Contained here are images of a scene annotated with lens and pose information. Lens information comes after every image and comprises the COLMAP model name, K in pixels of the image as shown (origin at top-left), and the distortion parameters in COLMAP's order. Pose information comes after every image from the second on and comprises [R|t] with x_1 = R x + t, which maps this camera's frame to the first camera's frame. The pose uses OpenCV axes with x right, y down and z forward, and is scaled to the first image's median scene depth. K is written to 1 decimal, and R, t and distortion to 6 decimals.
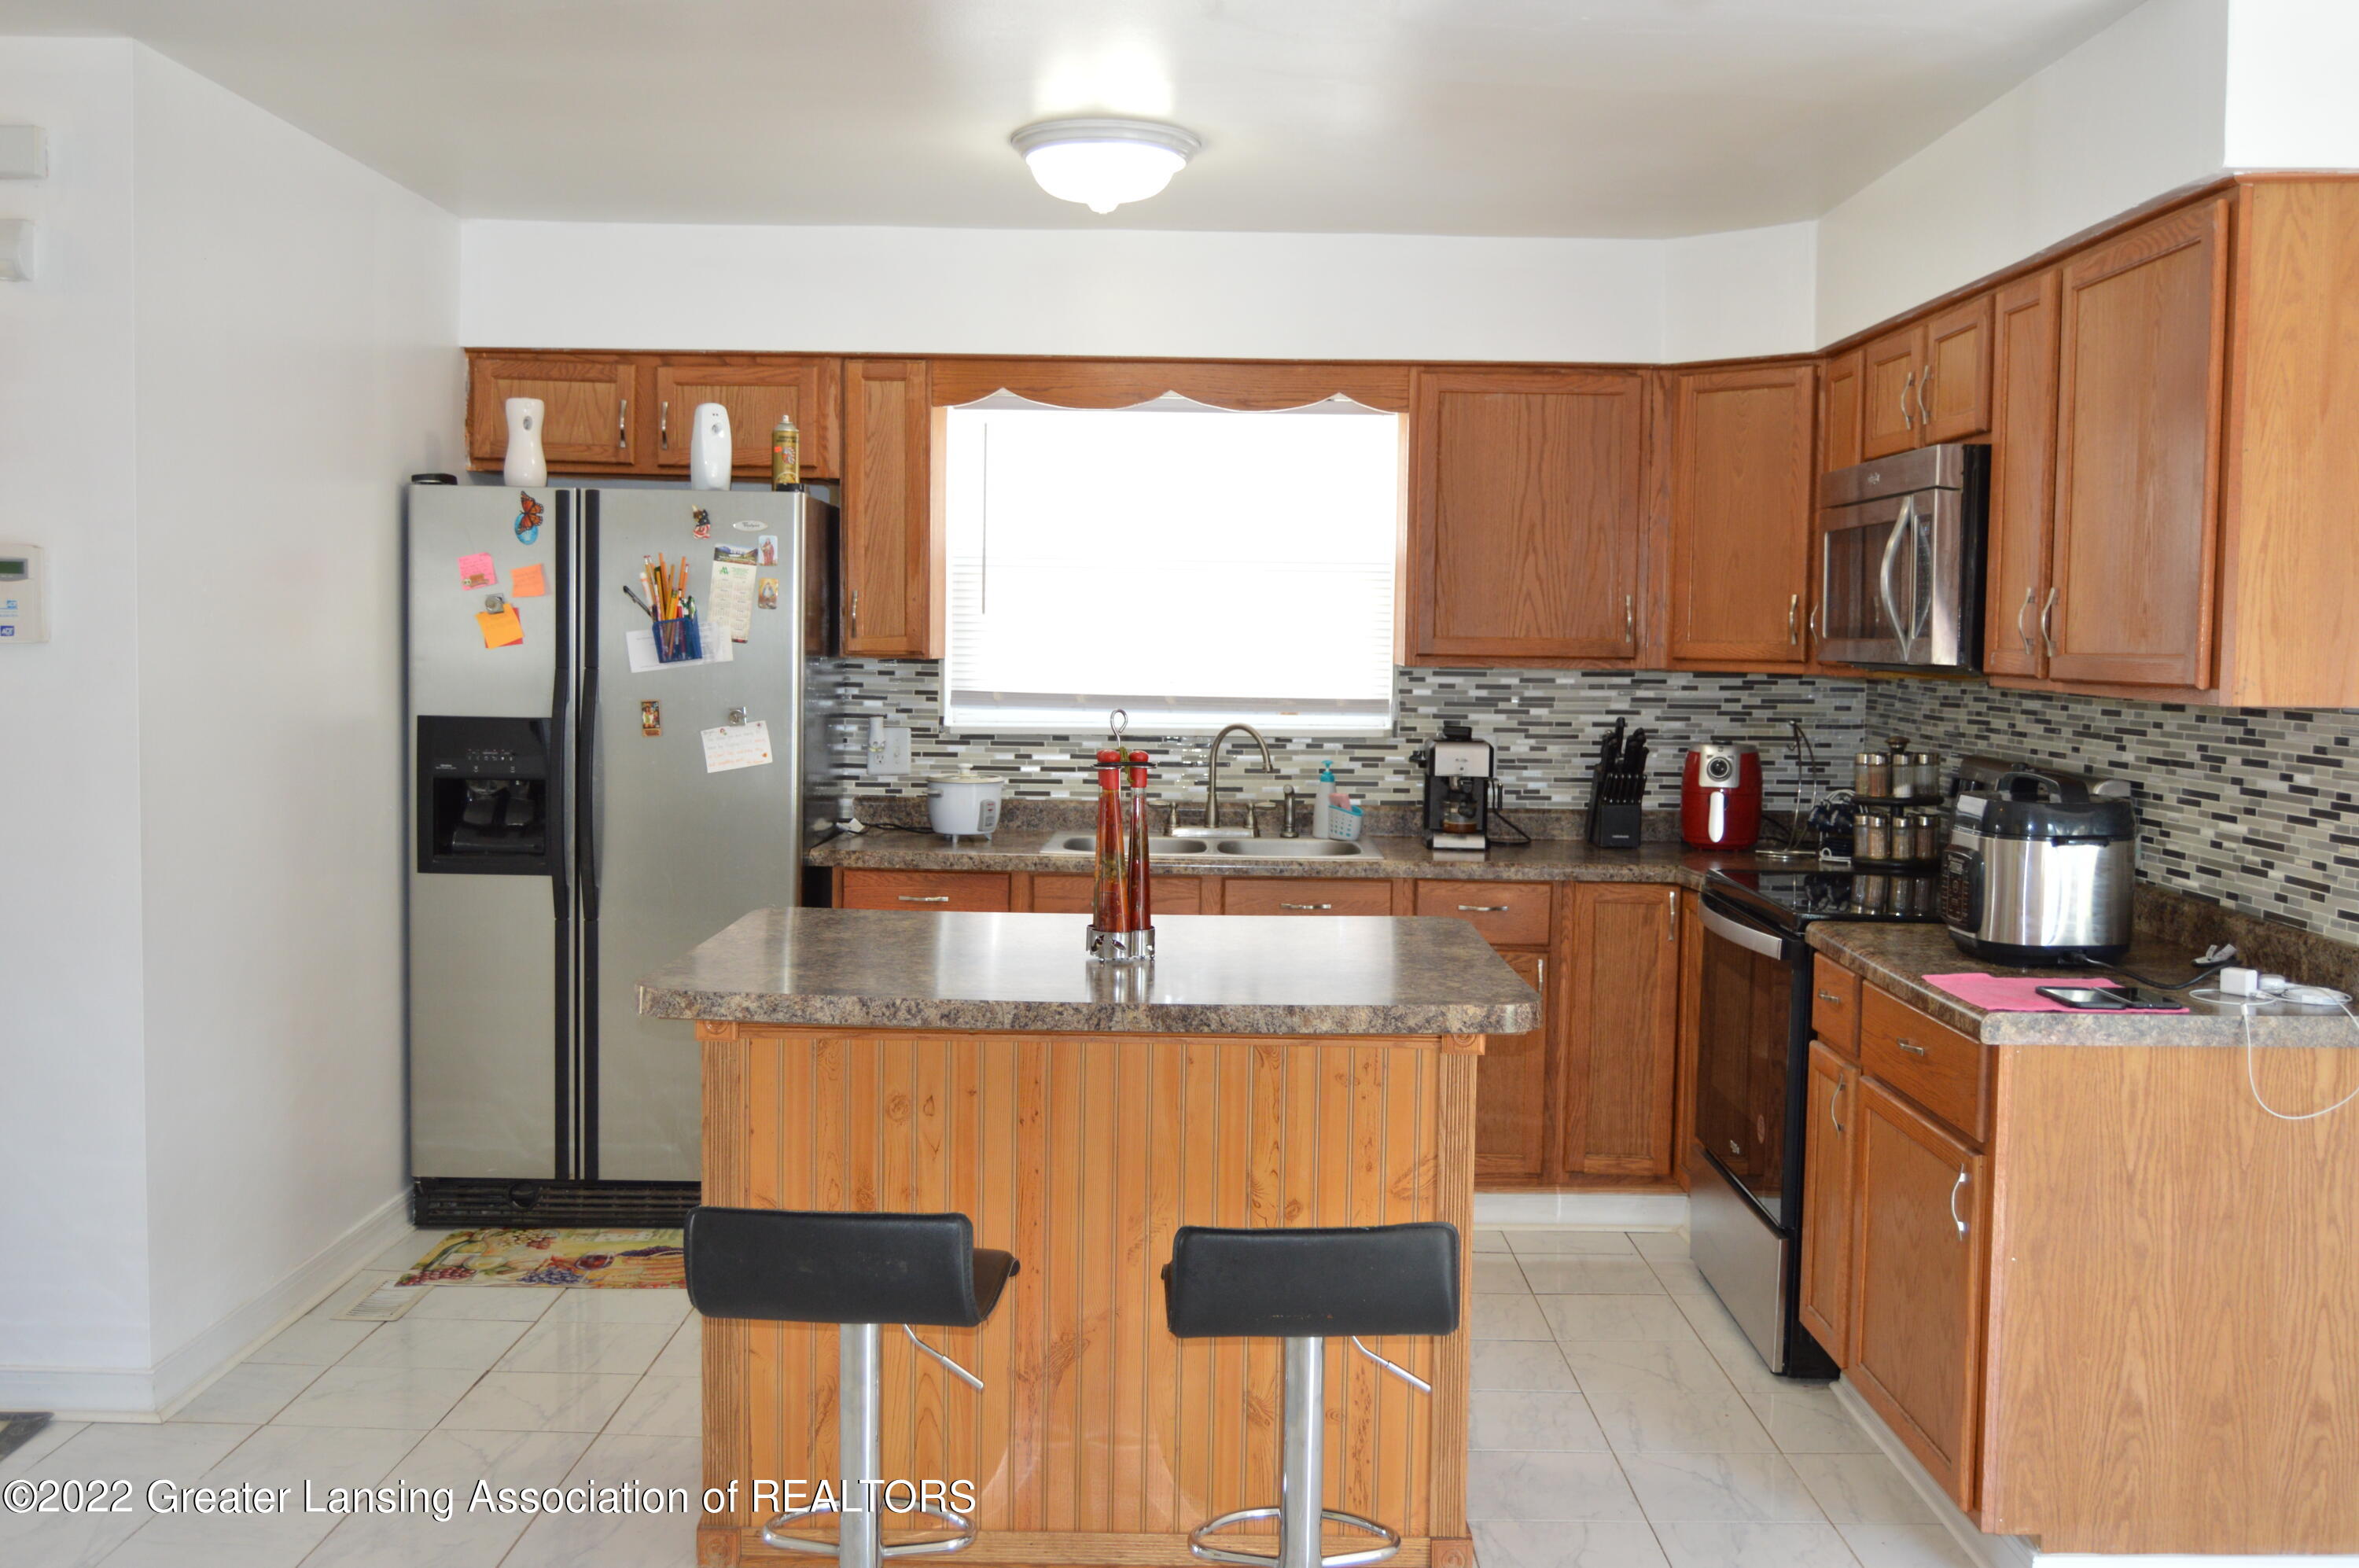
lens RADIAL K [[2118.2, 0, 1179.5], [0, 2118.2, 784.0], [0, 0, 1]] dist [-0.012037, -0.002673]
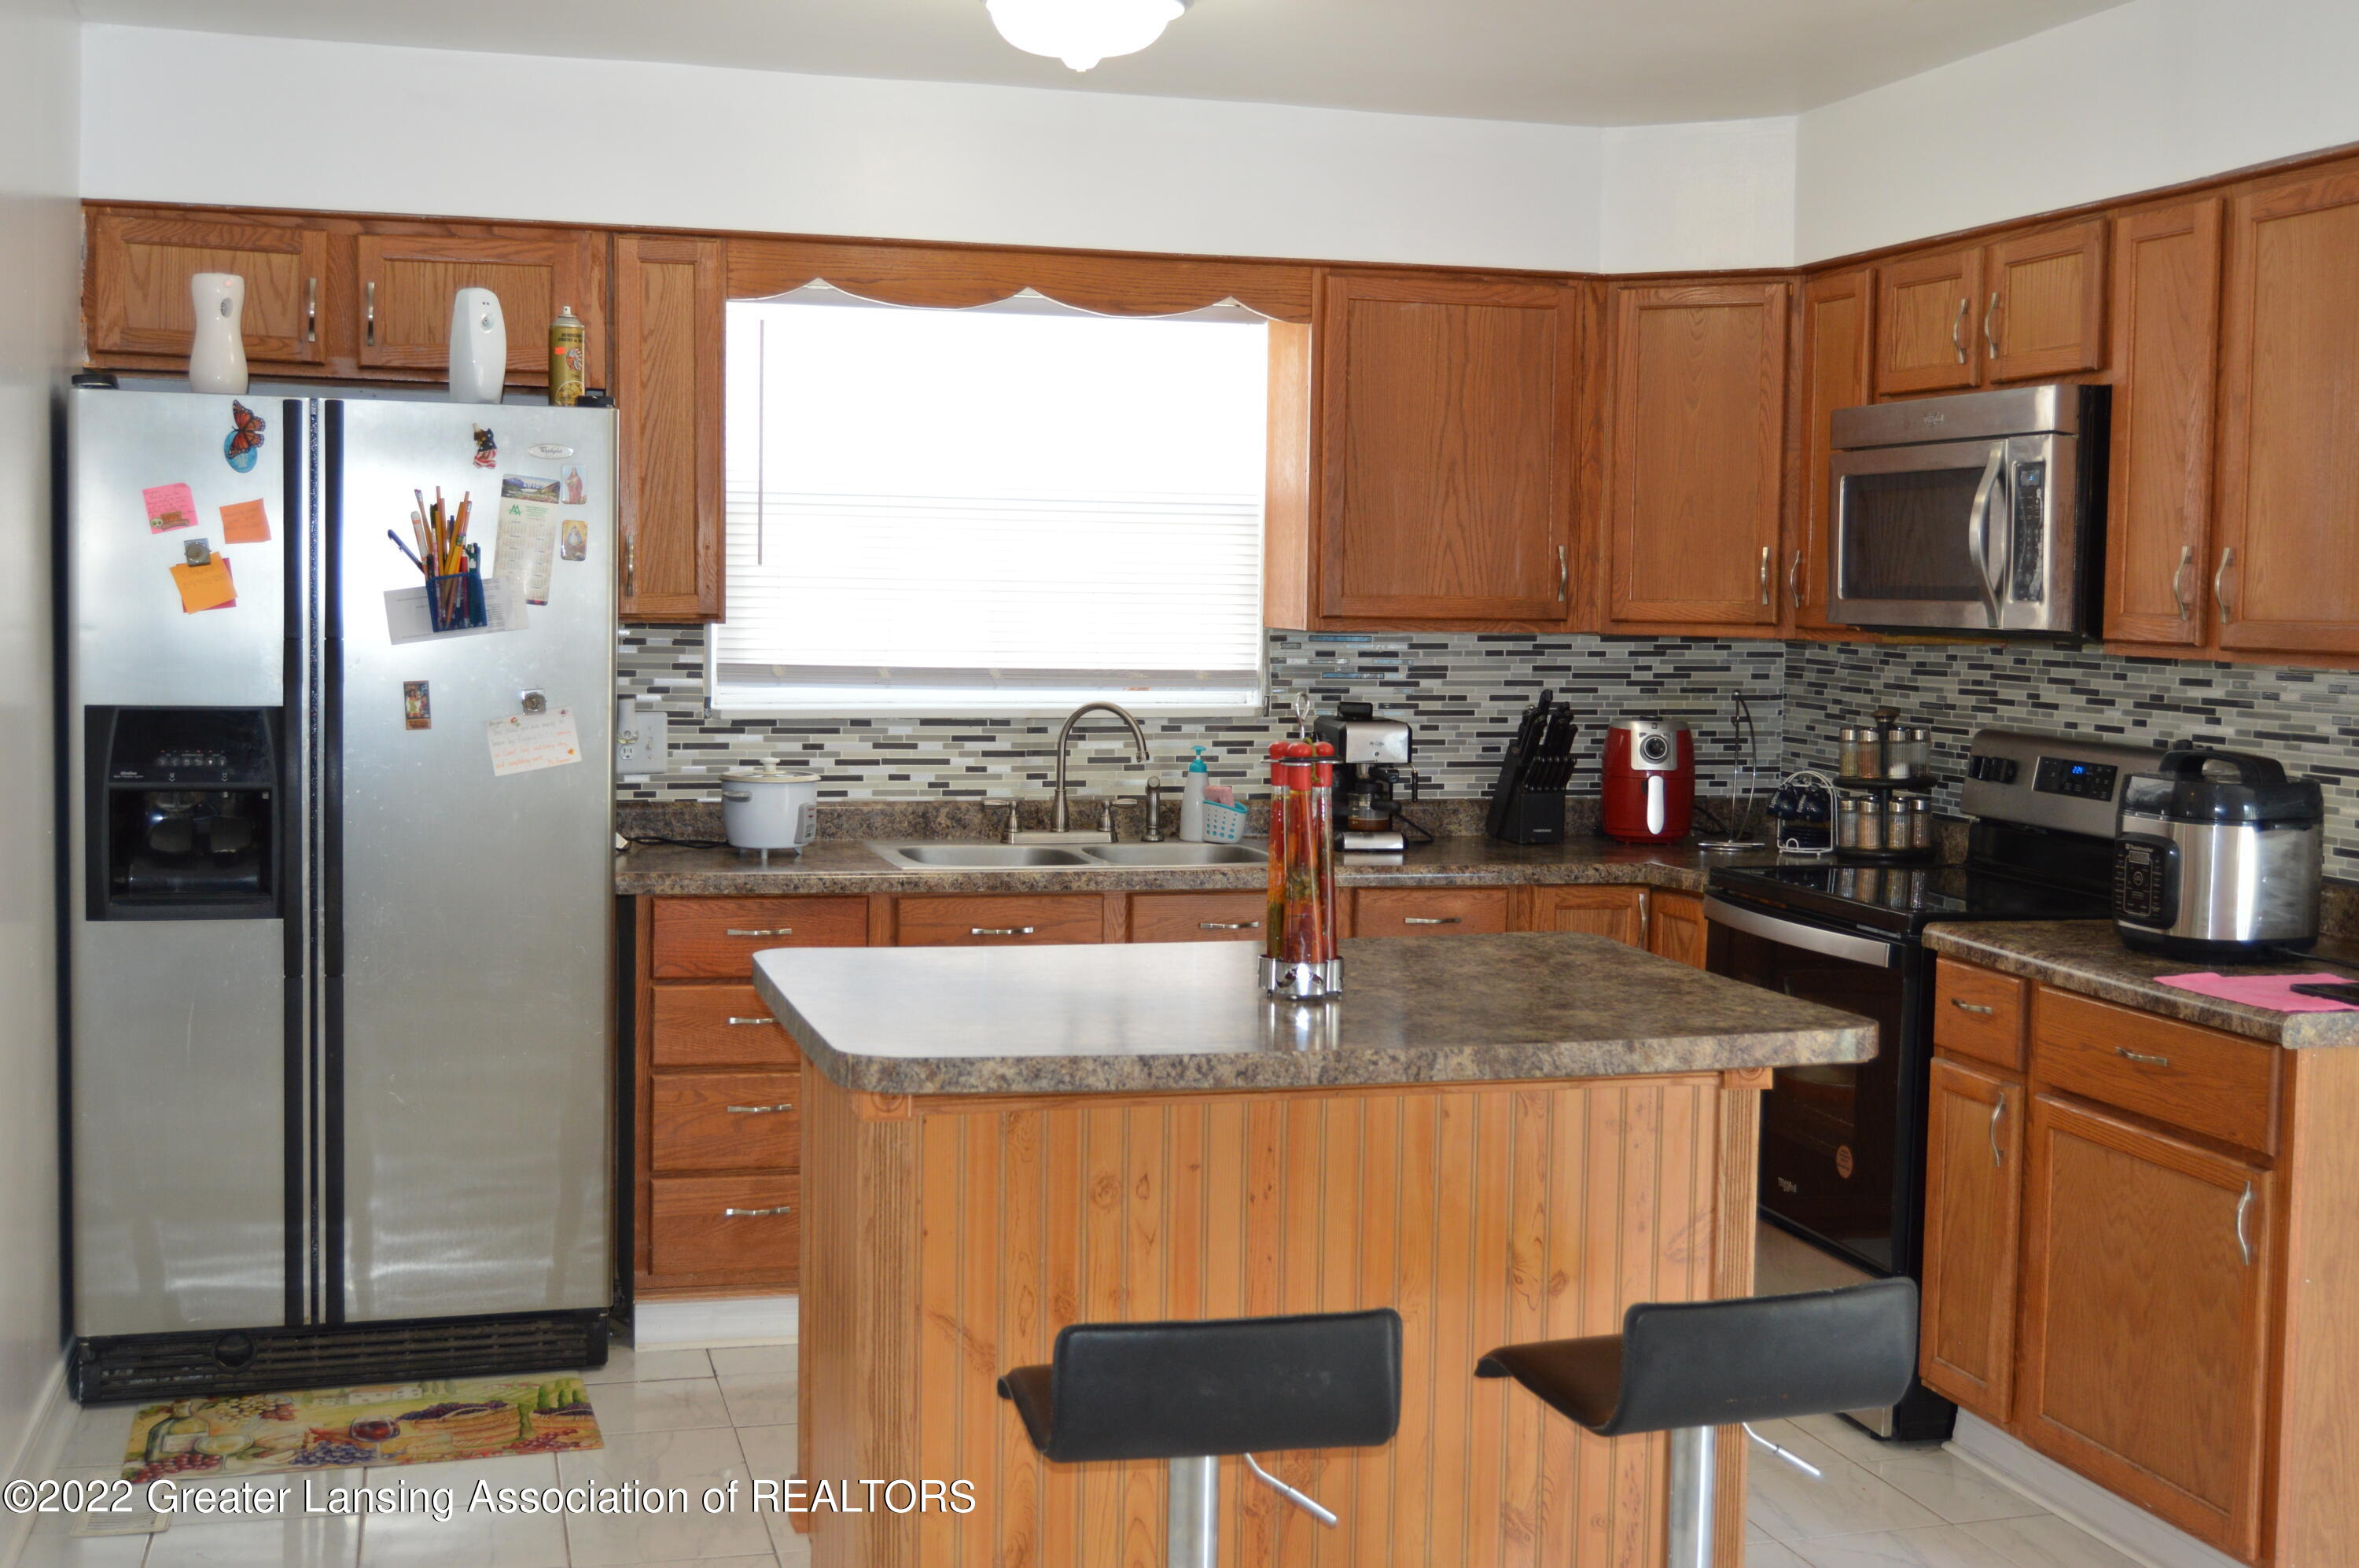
lens RADIAL K [[2688.3, 0, 1179.5], [0, 2688.3, 784.0], [0, 0, 1]] dist [-0.010188, 0.000294]
pose [[0.962212, -0.019658, 0.271591, -0.245430], [0.017771, 0.999798, 0.009403, -0.007126], [-0.271721, -0.004221, 0.962367, 0.006320]]
